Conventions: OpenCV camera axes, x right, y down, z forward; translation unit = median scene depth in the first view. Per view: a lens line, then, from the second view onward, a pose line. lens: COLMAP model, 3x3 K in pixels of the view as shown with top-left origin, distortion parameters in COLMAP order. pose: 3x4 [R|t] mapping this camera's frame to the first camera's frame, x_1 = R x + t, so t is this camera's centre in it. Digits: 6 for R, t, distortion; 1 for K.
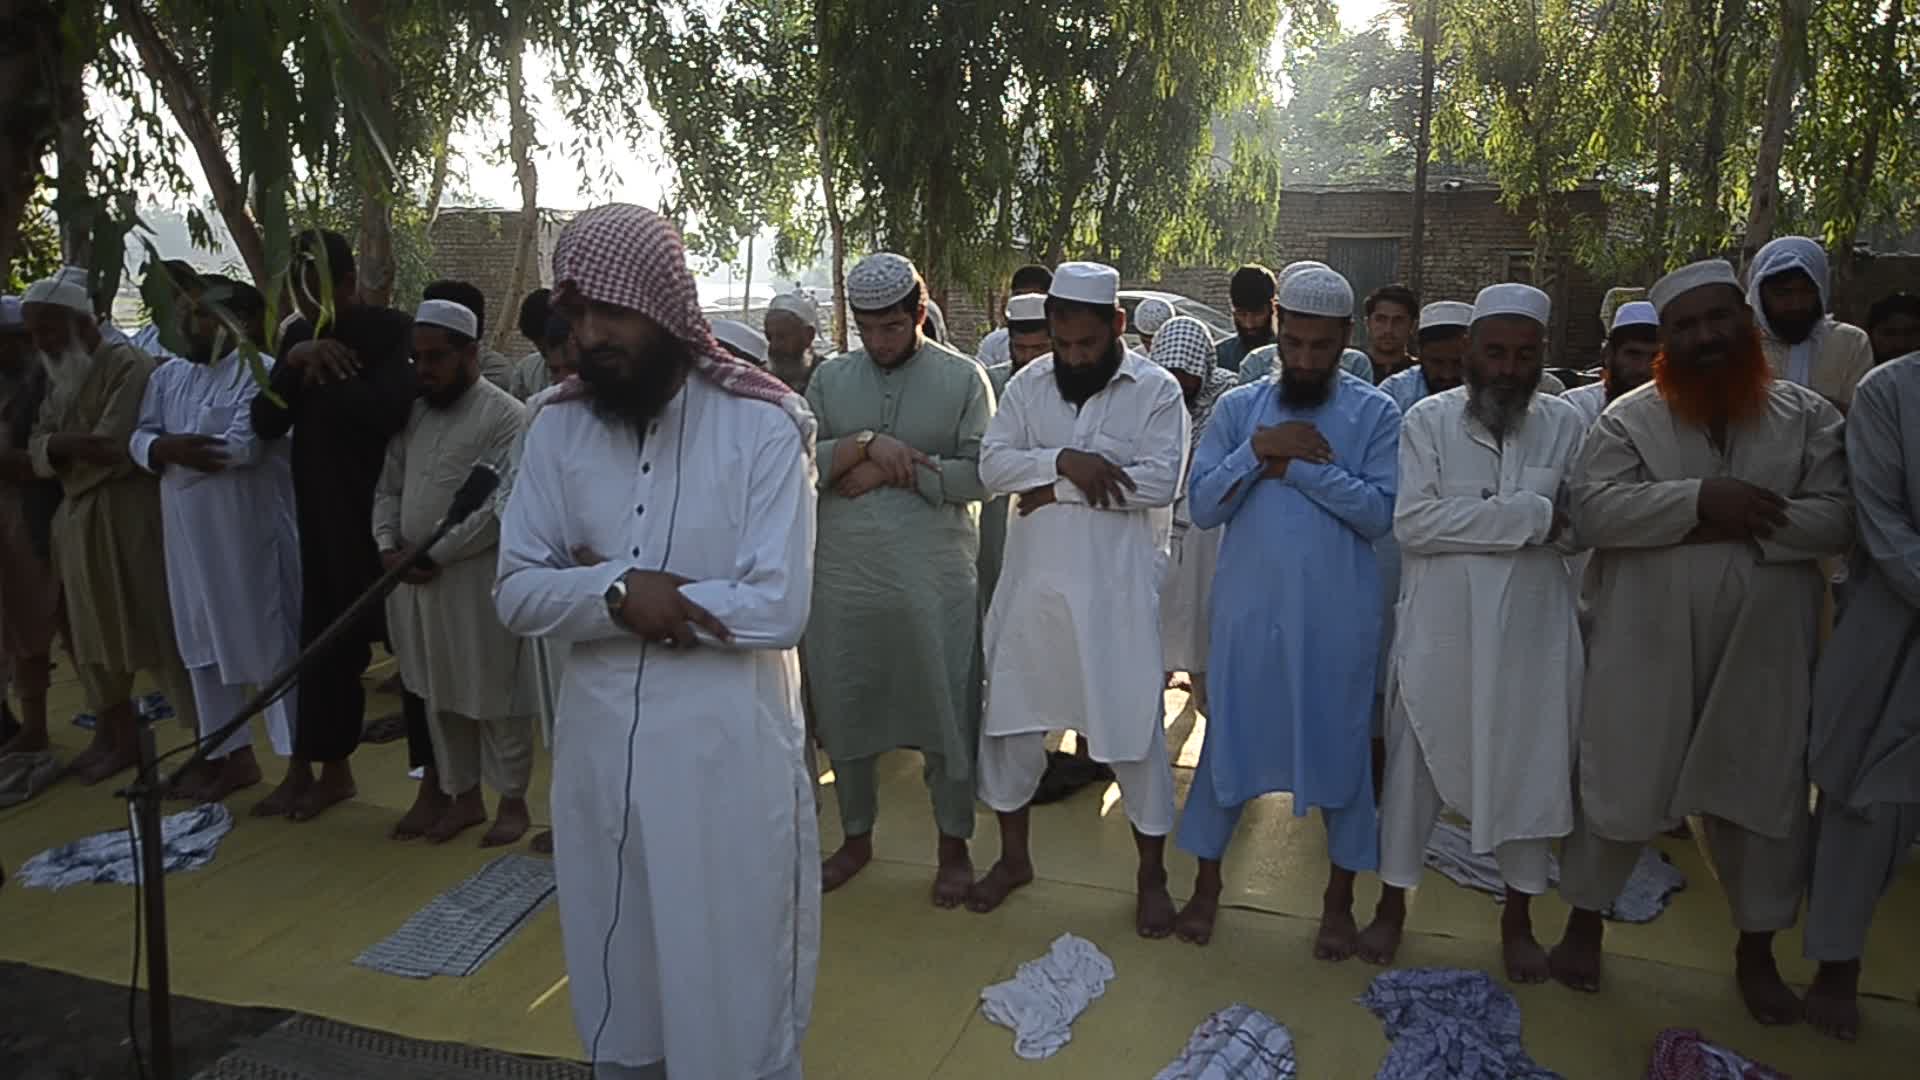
lens RADIAL K [[1351.1, 0, 952.1], [0, 1351.1, 577.5], [0, 0, 1]] dist [0.002179, 0.006891]
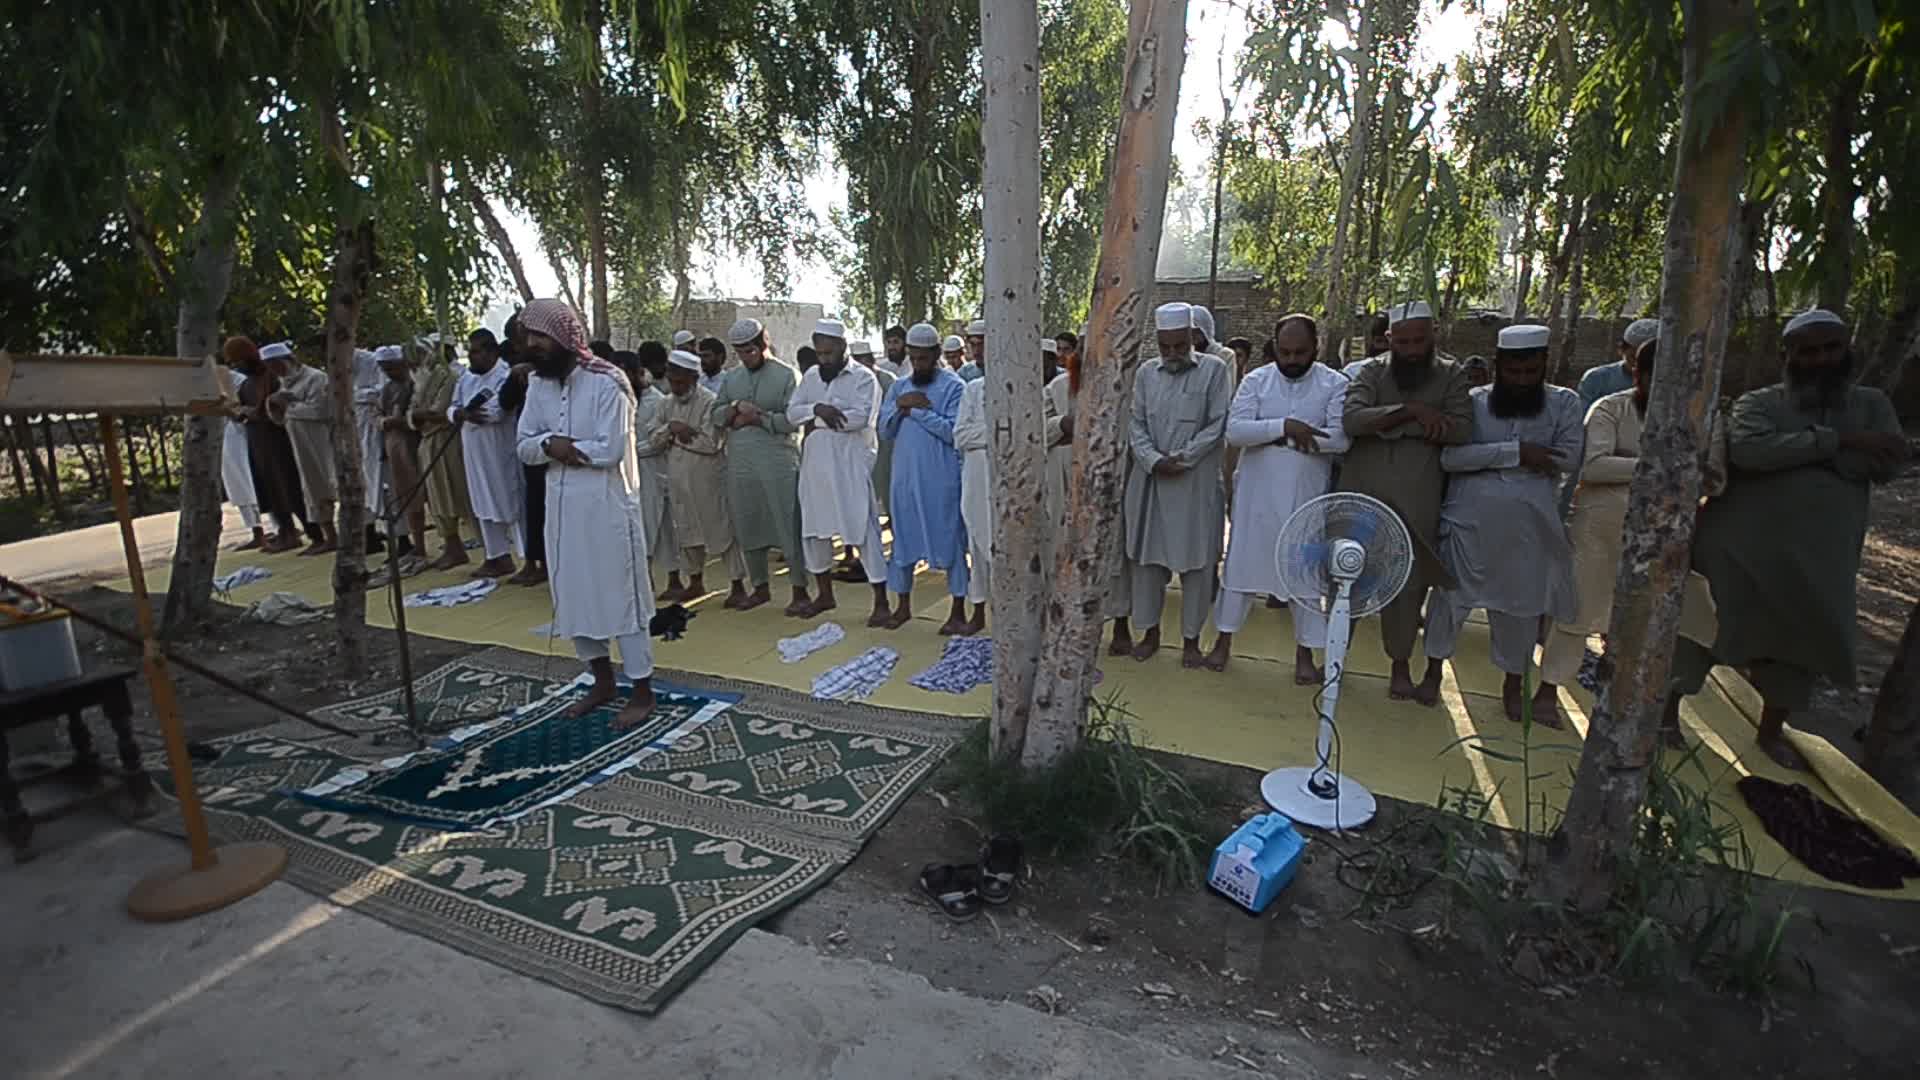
lens RADIAL K [[816.8, 0, 965.4], [0, 816.8, 560.8], [0, 0, 1]] dist [-0.010215, -0.000490]
pose [[0.997831, 0.008690, -0.065251, 0.421716], [-0.005469, 0.998765, 0.049383, 0.096957], [0.065600, -0.048919, 0.996646, -0.359161]]
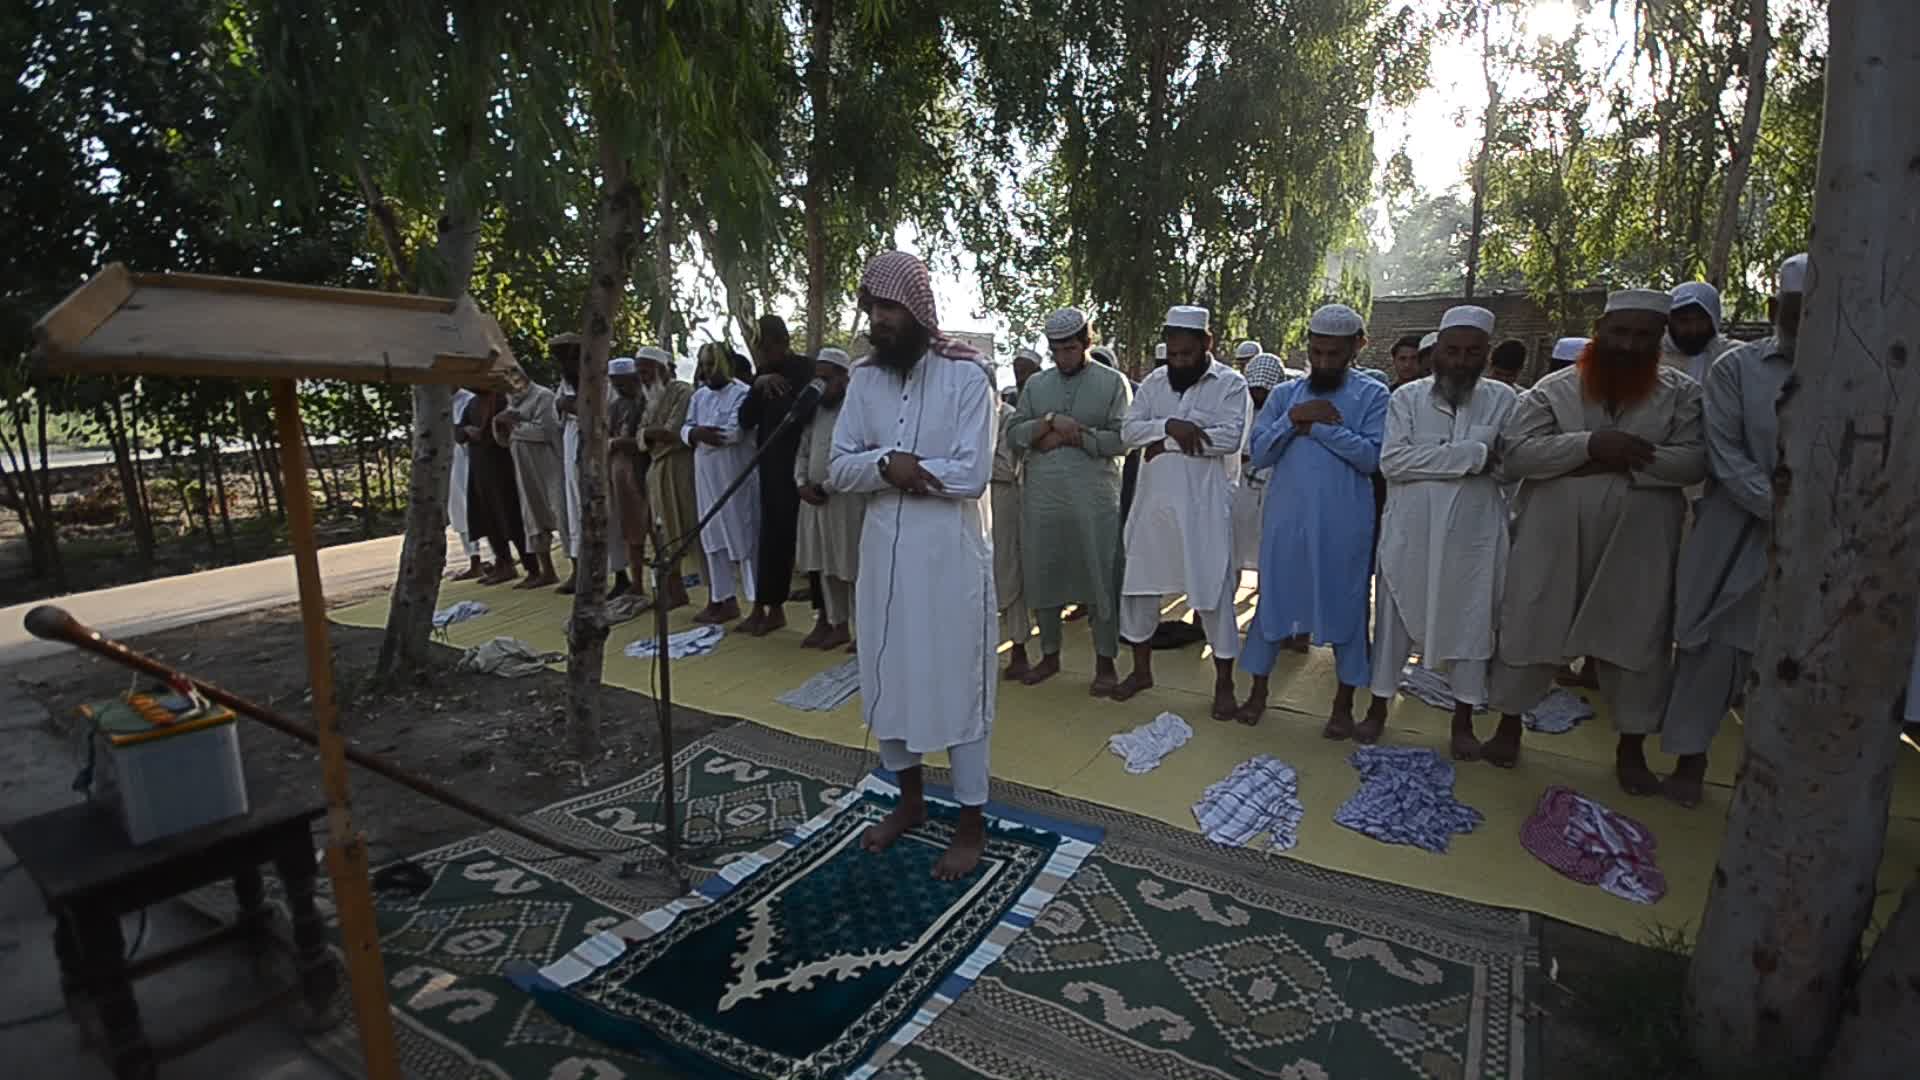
lens RADIAL K [[816.8, 0, 965.4], [0, 816.8, 560.8], [0, 0, 1]] dist [-0.010215, -0.000490]
pose [[0.972947, 0.032550, -0.228725, 0.072052], [-0.030734, 0.999461, 0.011497, 0.076815], [0.228976, -0.004156, 0.973423, -0.042274]]
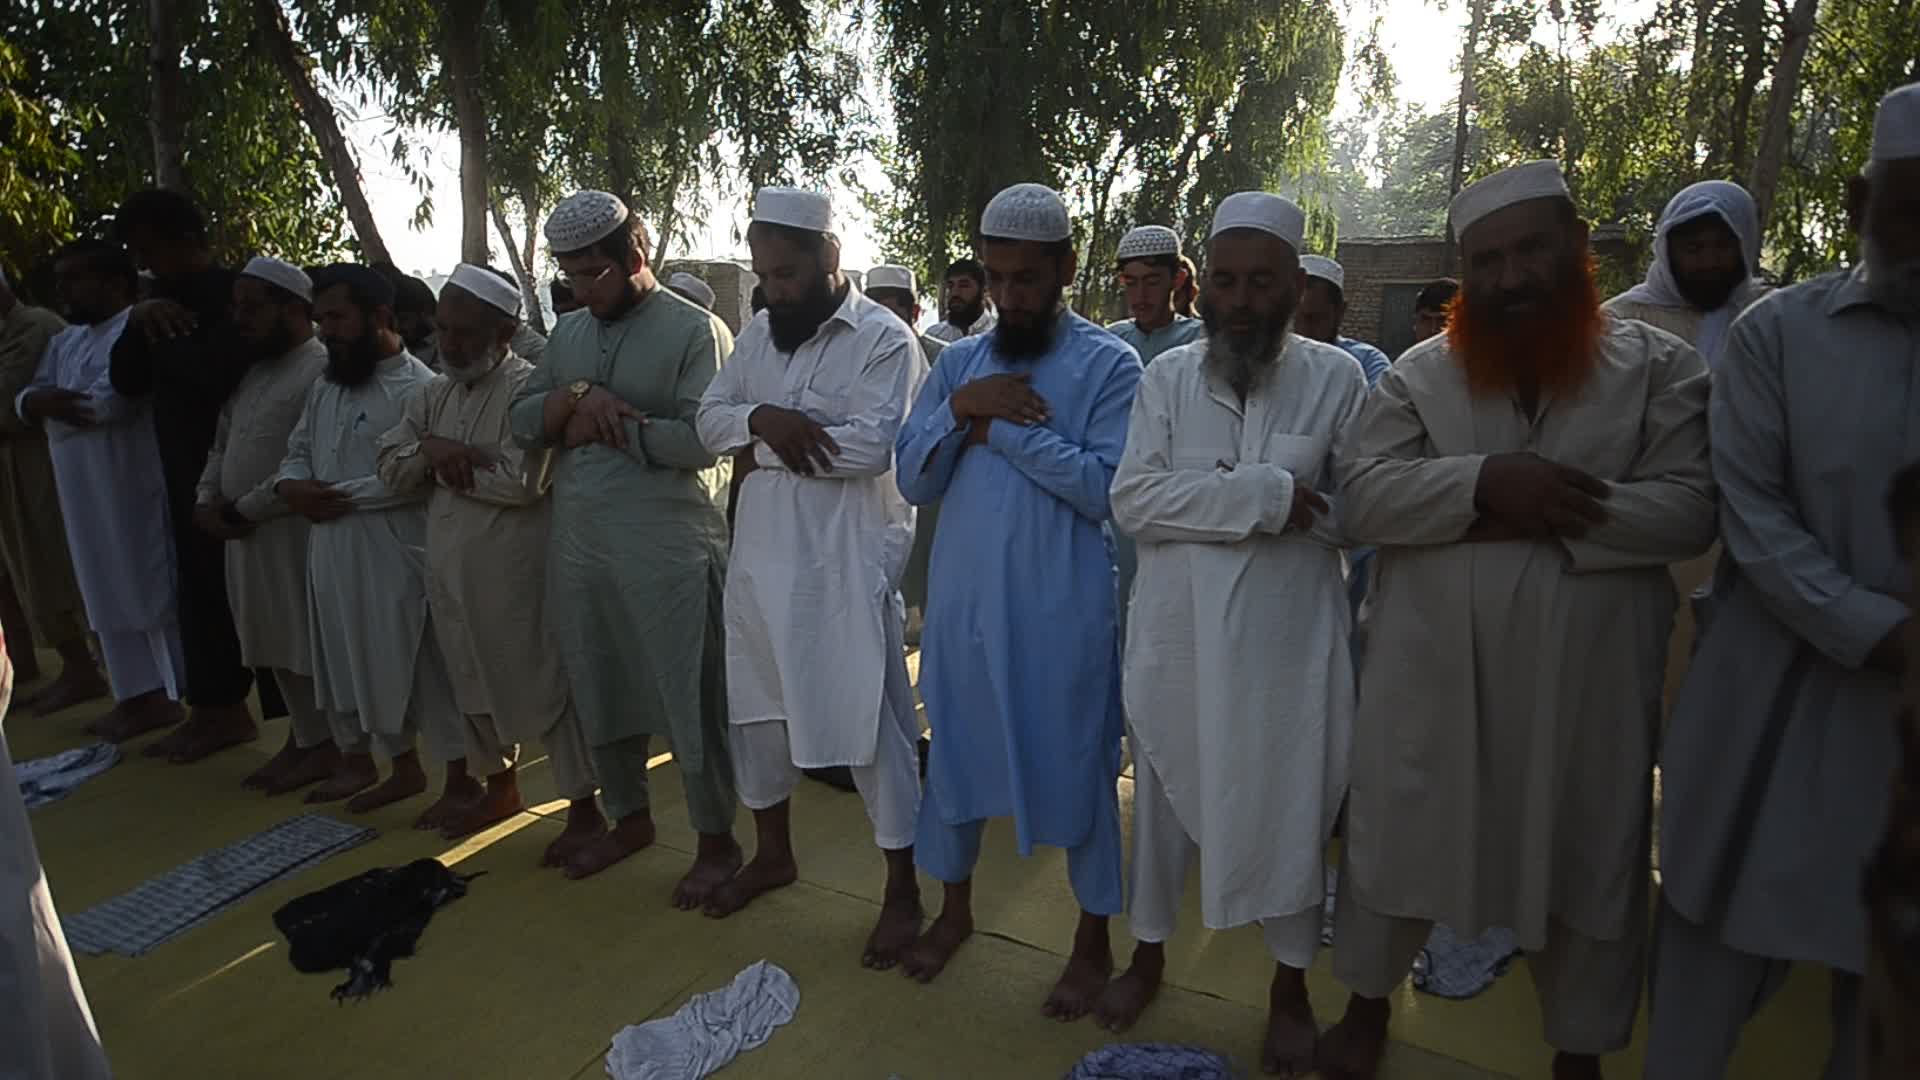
lens RADIAL K [[1047.3, 0, 970.3], [0, 1047.3, 557.0], [0, 0, 1]] dist [0.008735, 0.000998]
pose [[0.990694, 0.039493, -0.130249, 0.312568], [-0.040039, 0.999197, -0.001579, -0.002870], [0.130082, 0.006779, 0.991480, 0.358451]]
